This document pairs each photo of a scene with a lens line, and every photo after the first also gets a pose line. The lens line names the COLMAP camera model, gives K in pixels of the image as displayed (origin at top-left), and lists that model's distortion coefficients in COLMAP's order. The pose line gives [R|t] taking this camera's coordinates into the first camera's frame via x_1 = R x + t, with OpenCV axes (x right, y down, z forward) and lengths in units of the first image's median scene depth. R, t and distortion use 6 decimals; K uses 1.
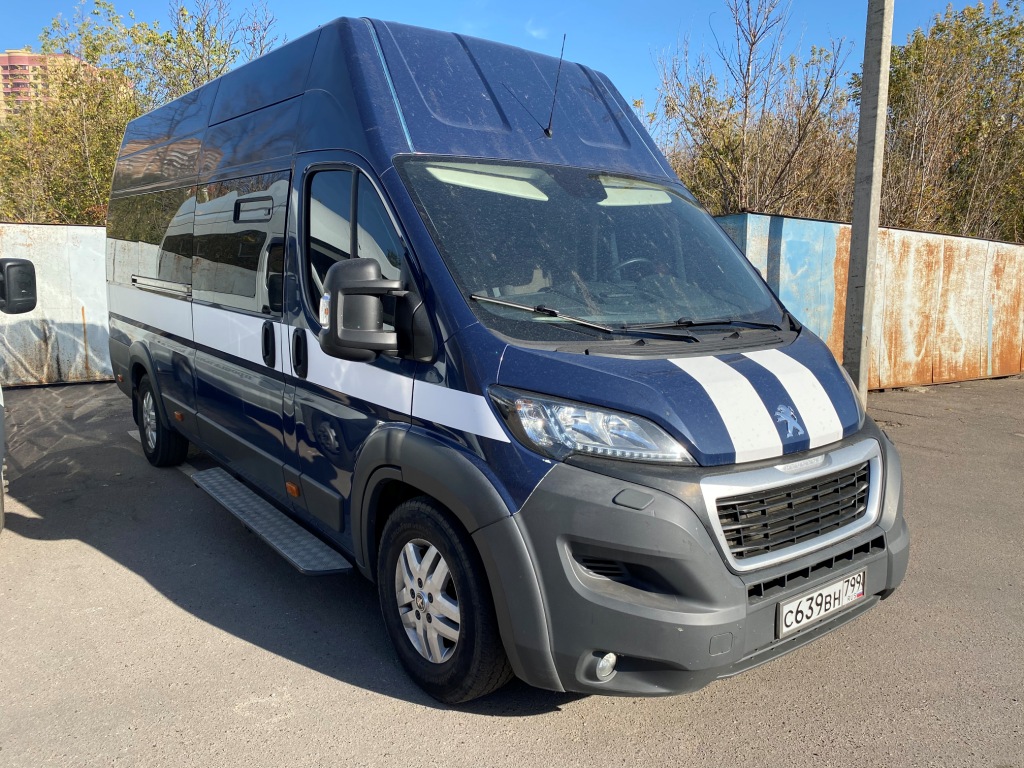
lens RADIAL K [[795.2, 0, 471.7], [0, 795.2, 414.1], [0, 0, 1]] dist [0.007837, -0.007608]
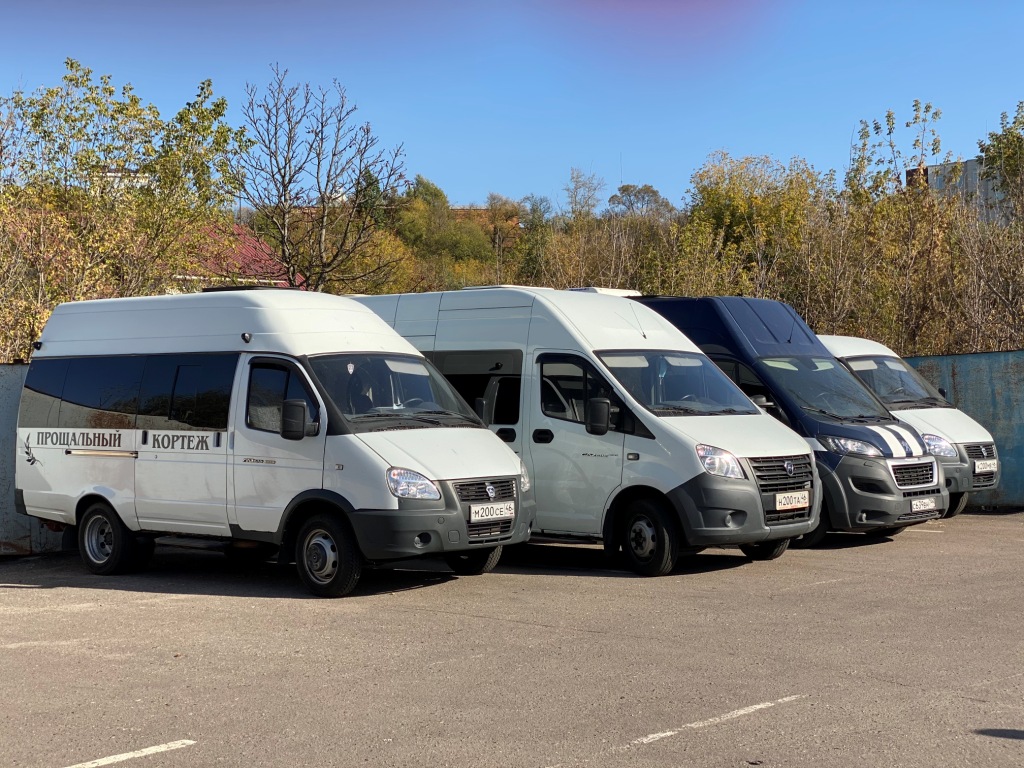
lens RADIAL K [[1509.0, 0, 512.0], [0, 1509.0, 384.0], [0, 0, 1]] dist [0.447416, 0.090945]
pose [[0.972264, -0.012202, 0.233568, -2.595844], [0.051559, 0.985253, -0.163152, 0.704369], [-0.228132, 0.170669, 0.958555, -4.654480]]
